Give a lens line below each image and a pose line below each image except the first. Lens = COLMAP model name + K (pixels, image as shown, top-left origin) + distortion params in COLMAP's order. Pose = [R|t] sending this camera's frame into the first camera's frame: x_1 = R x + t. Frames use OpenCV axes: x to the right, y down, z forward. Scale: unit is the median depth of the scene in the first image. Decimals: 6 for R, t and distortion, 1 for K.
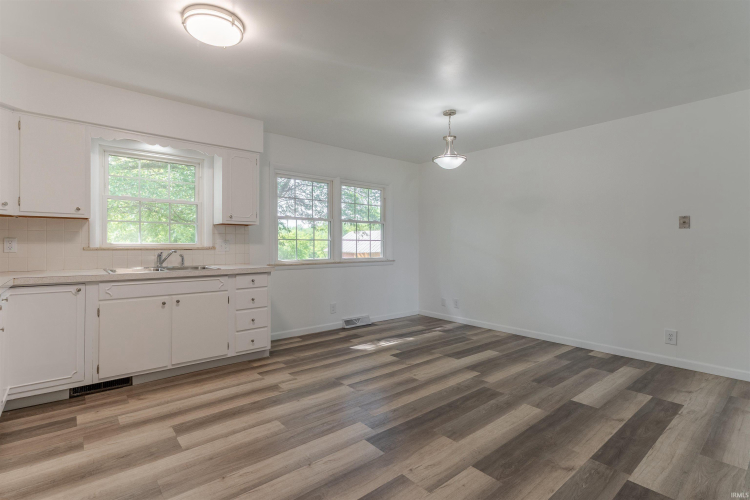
lens RADIAL K [[361.1, 0, 377.9], [0, 361.1, 243.9], [0, 0, 1]] dist [0.008693, -0.000639]
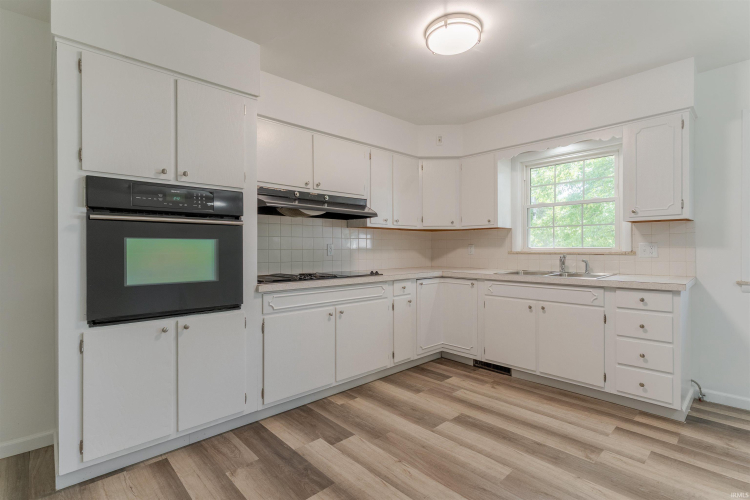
lens RADIAL K [[361.1, 0, 370.6], [0, 361.1, 249.5], [0, 0, 1]] dist [0.008693, -0.000639]
pose [[0.045098, 0.000930, -0.998982, 0.415637], [0.004316, 0.999990, 0.001126, 0.000324], [0.998973, -0.004362, 0.045093, 0.539326]]
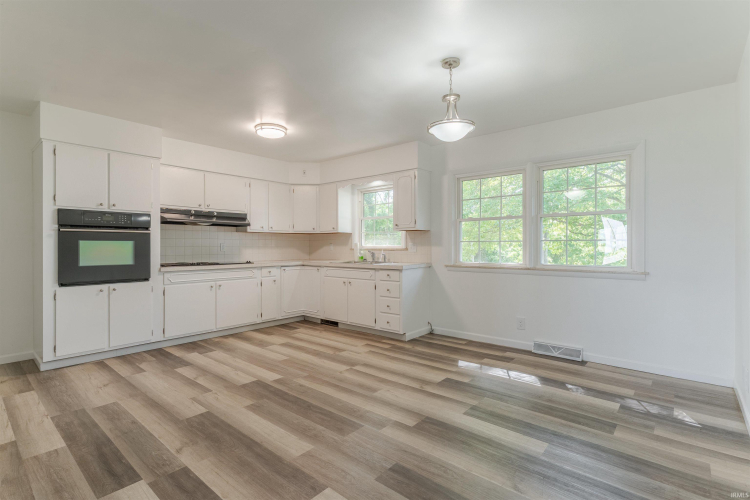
lens RADIAL K [[361.1, 0, 368.6], [0, 361.1, 246.7], [0, 0, 1]] dist [0.008693, -0.000639]
pose [[0.148963, -0.000596, -0.988843, 1.103537], [0.003103, 0.999995, -0.000135, 0.002445], [0.988838, -0.003048, 0.148964, 0.912923]]
